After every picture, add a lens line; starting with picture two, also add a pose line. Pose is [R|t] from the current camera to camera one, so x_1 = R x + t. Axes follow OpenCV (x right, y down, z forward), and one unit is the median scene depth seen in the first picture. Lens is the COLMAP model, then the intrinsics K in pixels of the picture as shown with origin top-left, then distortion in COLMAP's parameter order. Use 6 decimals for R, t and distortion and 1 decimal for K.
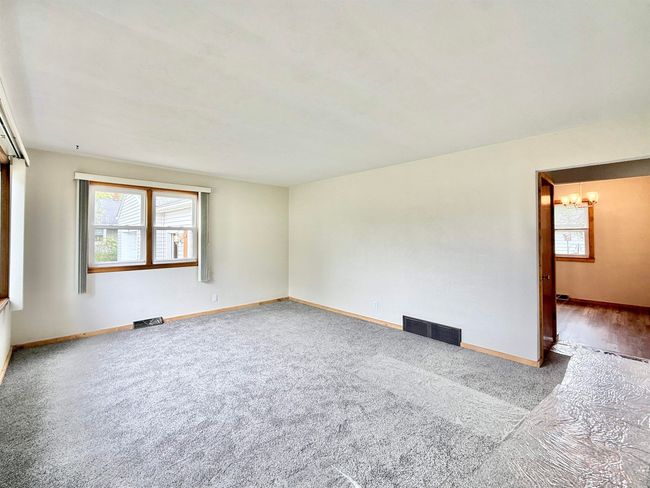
lens RADIAL K [[279.5, 0, 318.6], [0, 279.5, 233.9], [0, 0, 1]] dist [0.000136, 0.000292]
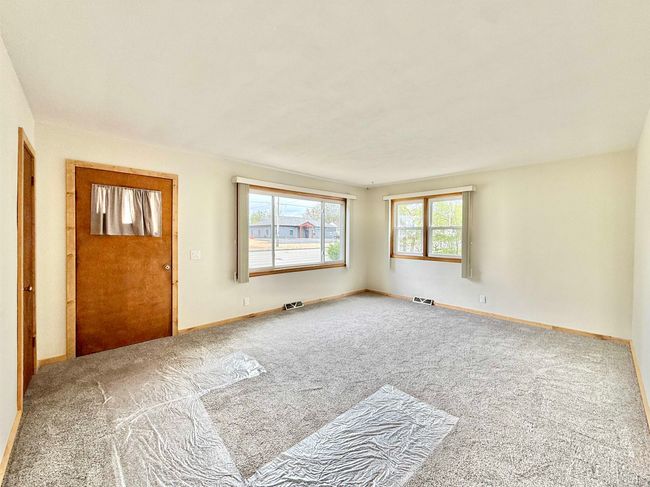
lens RADIAL K [[264.6, 0, 325.0], [0, 264.6, 243.5], [0, 0, 1]] dist [0.000311, -0.000075]
pose [[0.004827, 0.027849, -0.999600, 0.599748], [0.006186, 0.999592, 0.027879, 0.012298], [0.999969, -0.006318, 0.004653, 0.525838]]
